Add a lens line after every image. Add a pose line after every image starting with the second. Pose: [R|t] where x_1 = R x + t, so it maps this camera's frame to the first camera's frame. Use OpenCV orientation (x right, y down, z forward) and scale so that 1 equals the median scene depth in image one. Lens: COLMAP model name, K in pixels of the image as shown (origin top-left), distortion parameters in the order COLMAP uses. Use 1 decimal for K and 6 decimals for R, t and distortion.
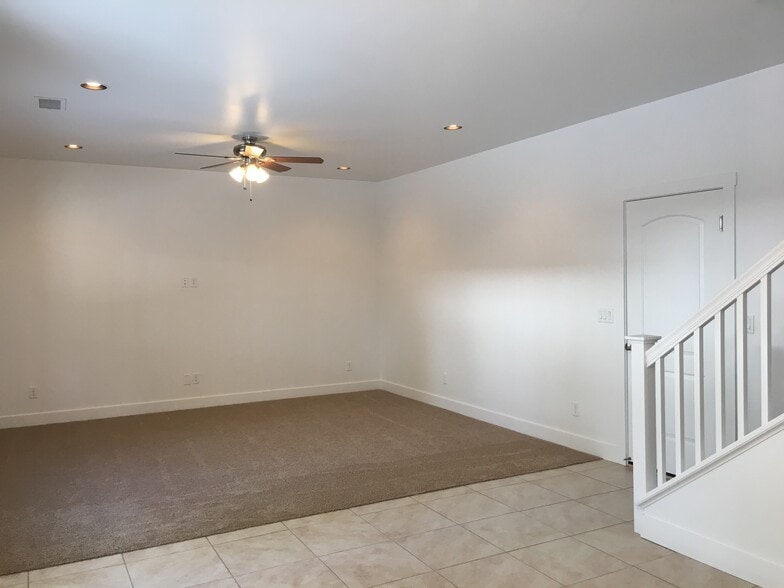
lens RADIAL K [[670.6, 0, 398.4], [0, 670.6, 291.8], [0, 0, 1]] dist [0.055630, -0.052515]
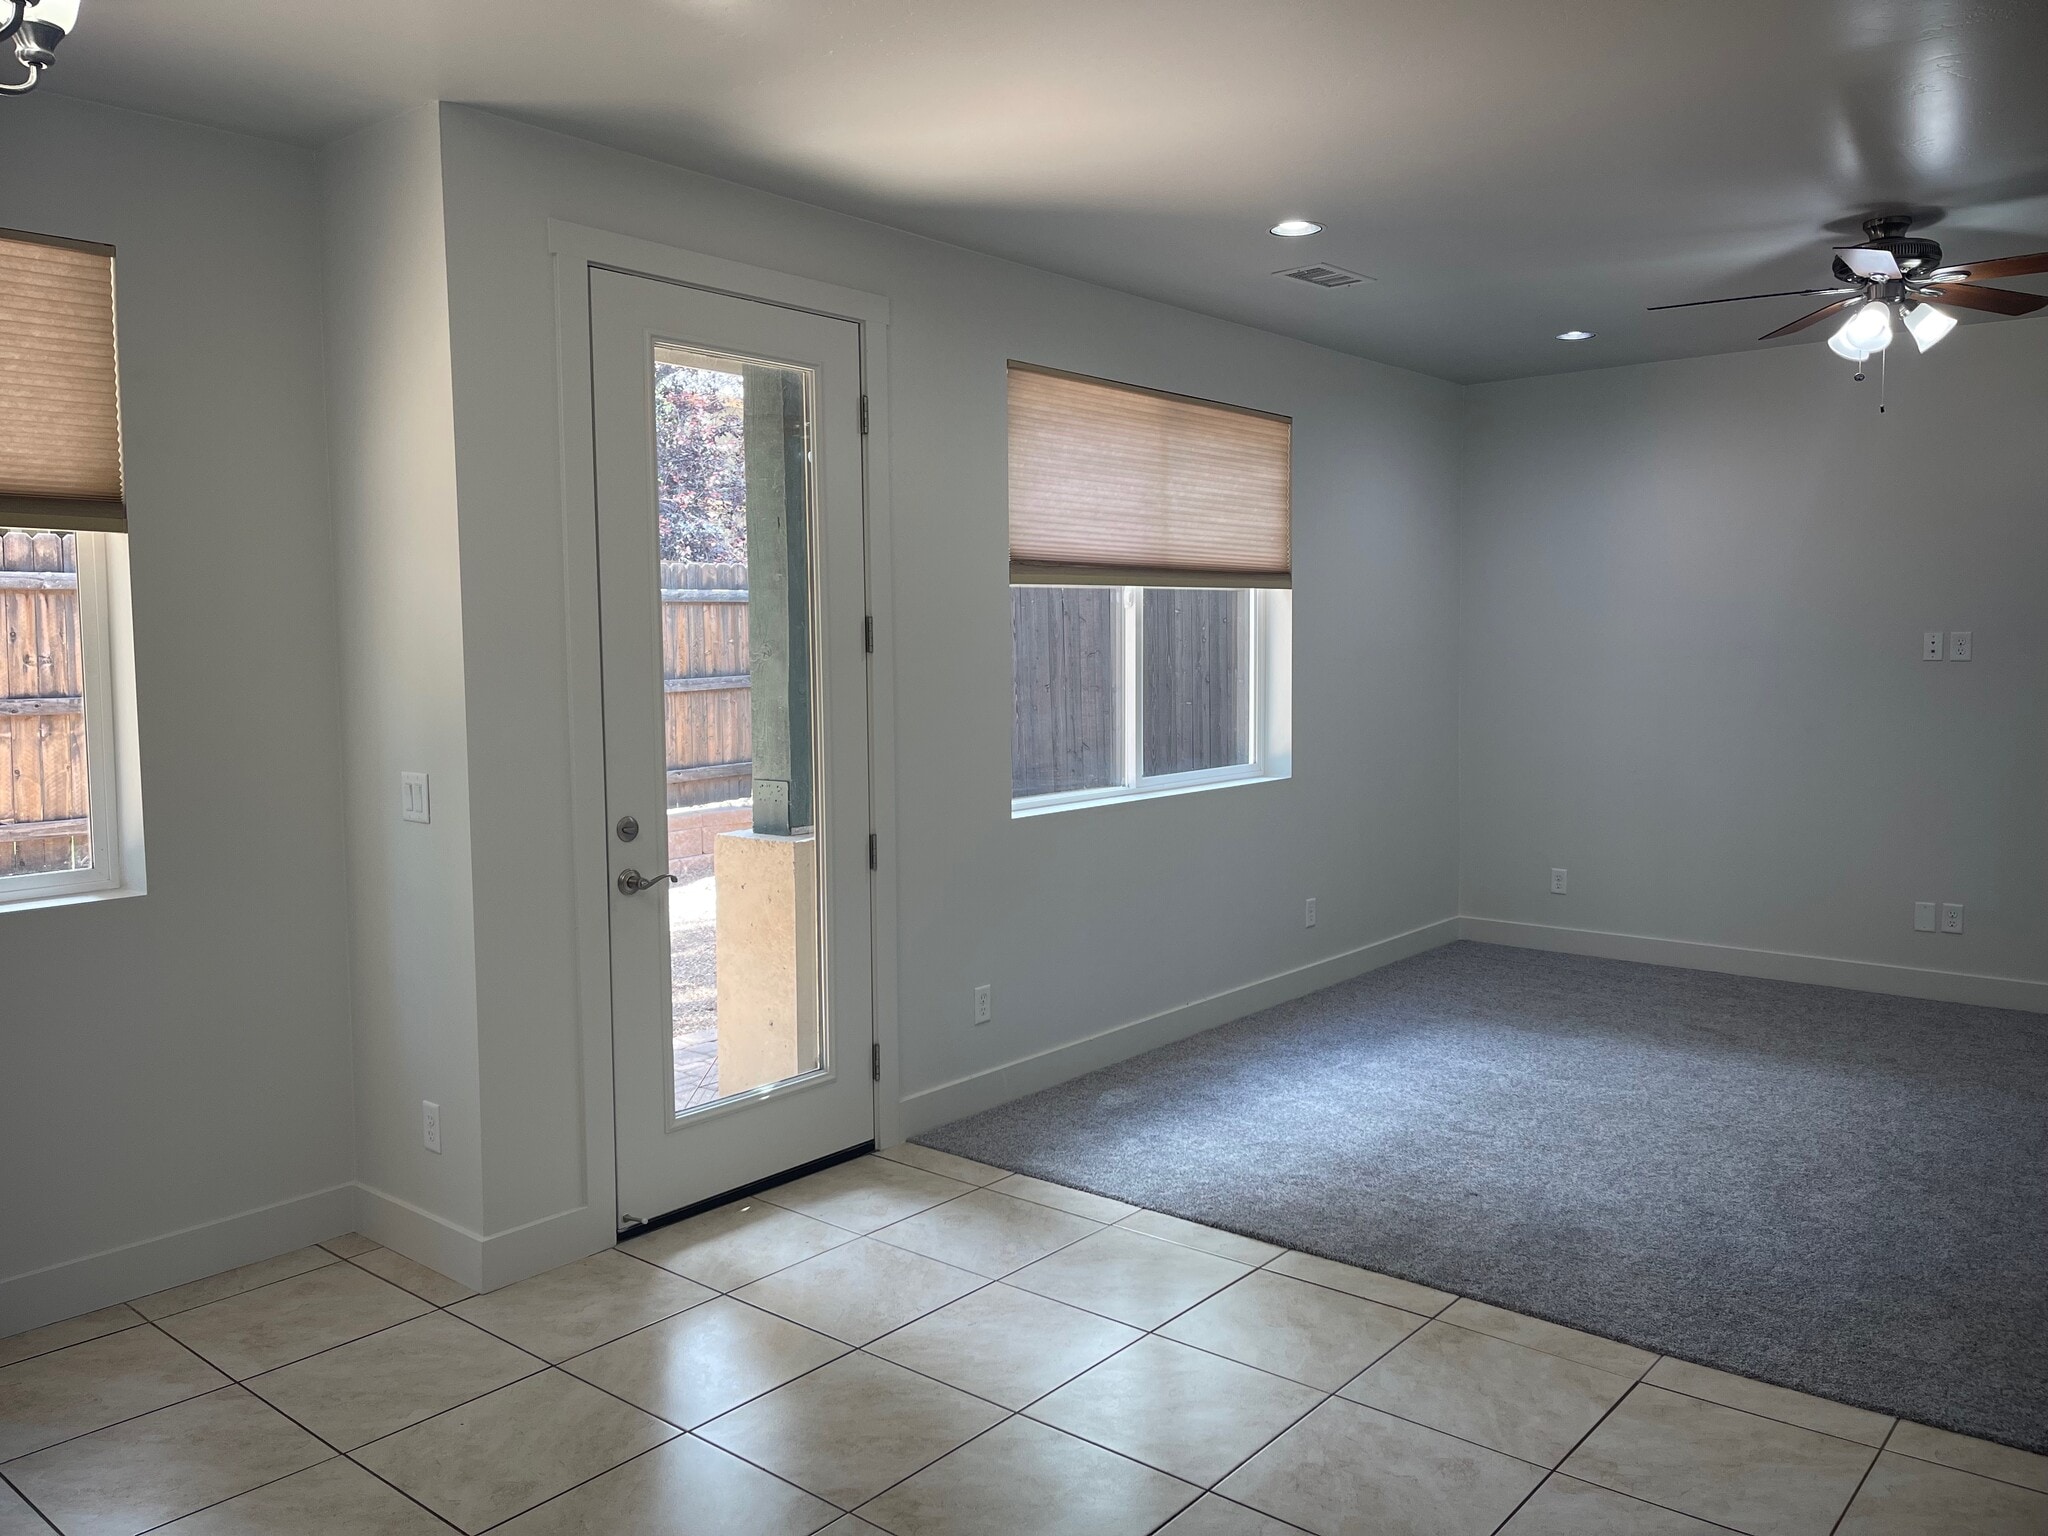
lens RADIAL K [[1548.8, 0, 1043.1], [0, 1548.8, 756.9], [0, 0, 1]] dist [0.064483, -0.081752]
pose [[0.376621, 0.077831, -0.923092, 0.365123], [-0.018302, 0.996895, 0.076587, -0.015216], [0.926187, -0.011950, 0.376876, 0.323886]]
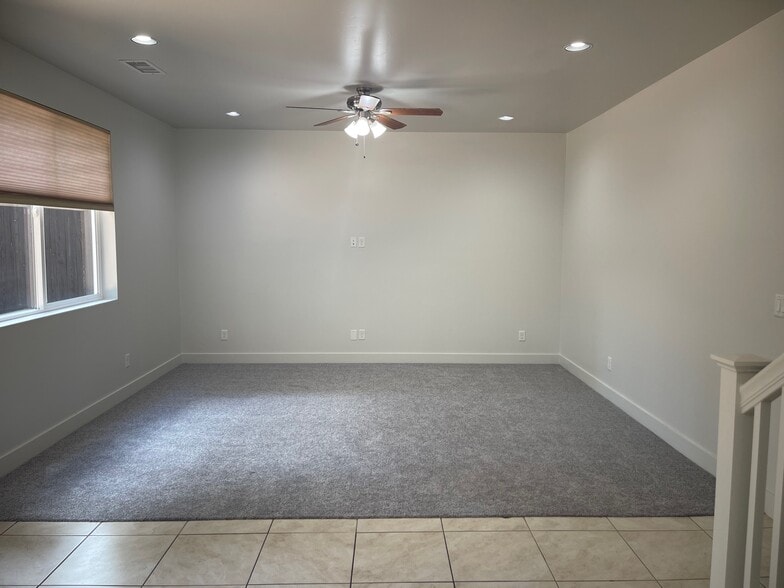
lens RADIAL K [[592.9, 0, 405.2], [0, 592.9, 292.6], [0, 0, 1]] dist [0.064483, -0.081752]
pose [[0.893562, 0.059319, -0.445003, 0.215788], [-0.028619, 0.996743, 0.075399, -0.011452], [0.448026, -0.054638, 0.892349, 0.281588]]
